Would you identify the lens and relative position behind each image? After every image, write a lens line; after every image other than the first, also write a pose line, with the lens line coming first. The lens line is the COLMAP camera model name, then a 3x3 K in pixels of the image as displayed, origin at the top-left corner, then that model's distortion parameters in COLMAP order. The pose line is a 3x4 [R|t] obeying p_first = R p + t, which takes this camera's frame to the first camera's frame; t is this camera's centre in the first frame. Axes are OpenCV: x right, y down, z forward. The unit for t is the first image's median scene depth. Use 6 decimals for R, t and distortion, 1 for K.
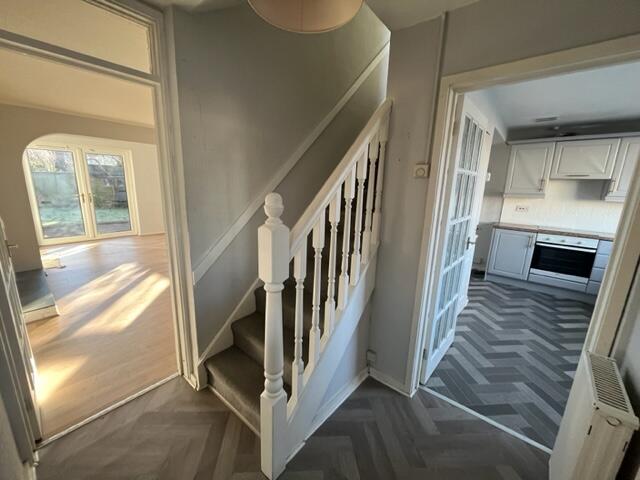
lens RADIAL K [[257.3, 0, 318.6], [0, 257.3, 239.7], [0, 0, 1]] dist [-0.003992, -0.000526]
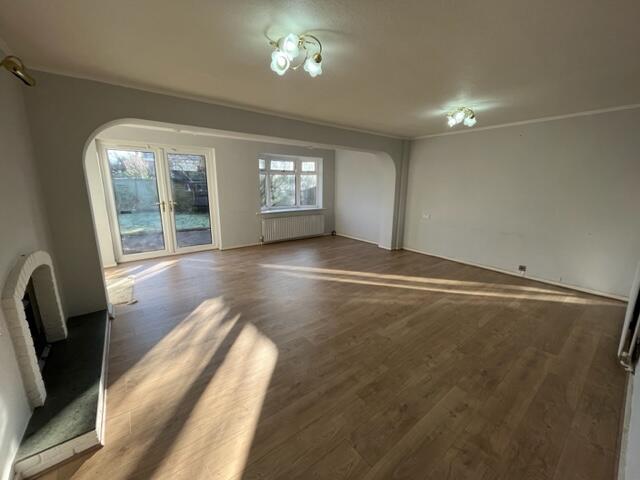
lens RADIAL K [[257.3, 0, 318.6], [0, 257.3, 239.7], [0, 0, 1]] dist [-0.003992, -0.000526]
pose [[0.976312, 0.022528, -0.215190, -0.227592], [-0.023437, 0.999724, -0.001673, -0.062911], [0.215093, 0.006677, 0.976571, 0.275732]]
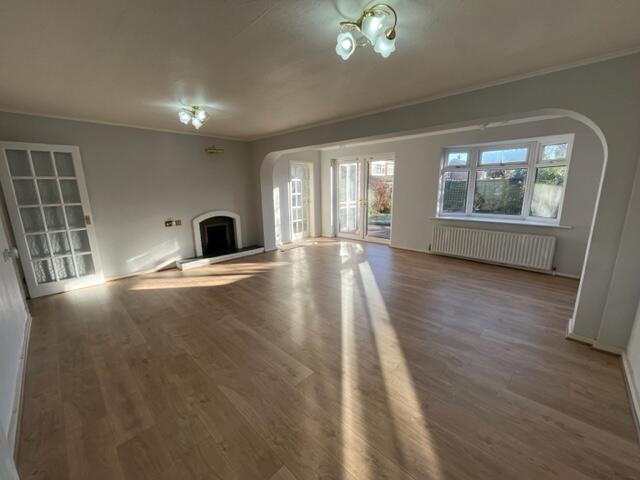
lens RADIAL K [[257.3, 0, 318.6], [0, 257.3, 239.7], [0, 0, 1]] dist [-0.003992, -0.000526]
pose [[-0.075138, 0.174878, -0.981719, 0.239477], [-0.198299, 0.962219, 0.186582, -0.178842], [0.977257, 0.208693, -0.037621, 0.889752]]
